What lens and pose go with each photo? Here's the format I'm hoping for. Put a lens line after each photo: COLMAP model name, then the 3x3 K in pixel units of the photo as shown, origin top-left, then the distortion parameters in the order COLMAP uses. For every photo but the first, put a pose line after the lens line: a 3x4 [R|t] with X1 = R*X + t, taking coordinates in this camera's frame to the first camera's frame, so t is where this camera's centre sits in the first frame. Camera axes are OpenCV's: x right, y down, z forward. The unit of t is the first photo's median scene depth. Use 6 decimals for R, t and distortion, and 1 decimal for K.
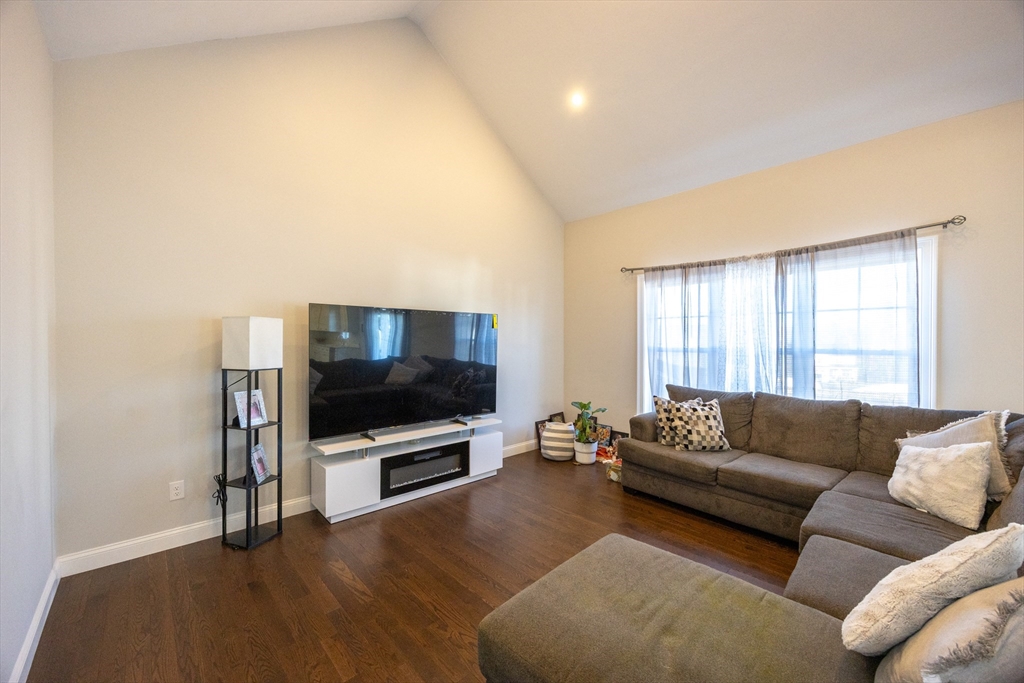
lens RADIAL K [[398.9, 0, 514.4], [0, 398.9, 348.9], [0, 0, 1]] dist [0.004652, -0.000962]
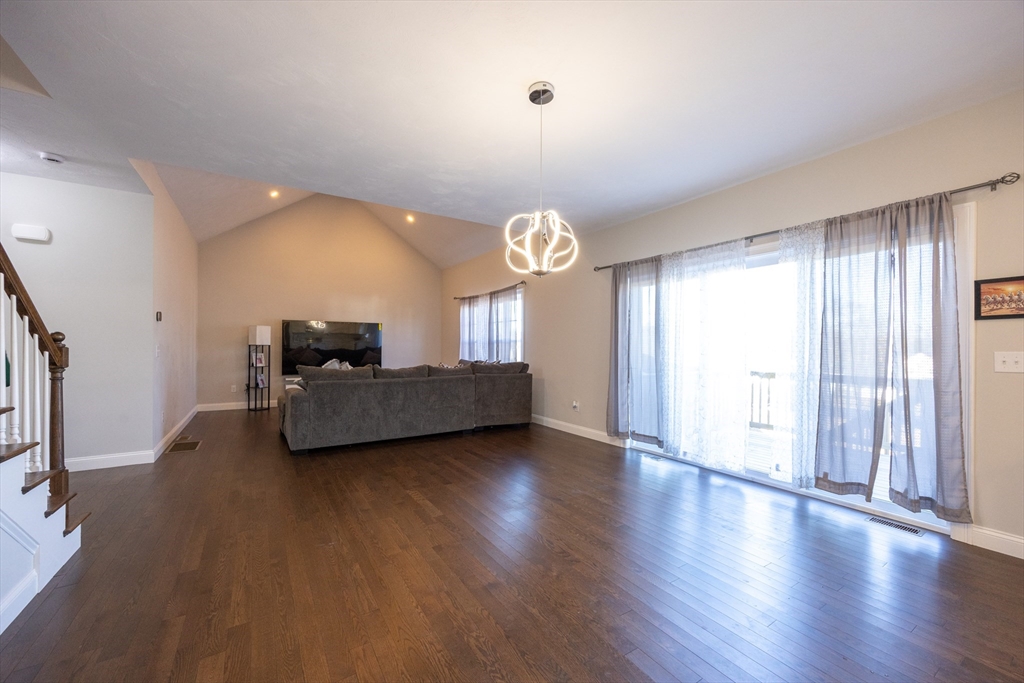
lens RADIAL K [[398.9, 0, 500.7], [0, 398.9, 343.7], [0, 0, 1]] dist [0.004652, -0.000962]
pose [[0.978456, 0.007455, -0.206320, 1.457878], [-0.009651, 0.999907, -0.009638, 0.049329], [0.206229, 0.011422, 0.978437, -1.260459]]
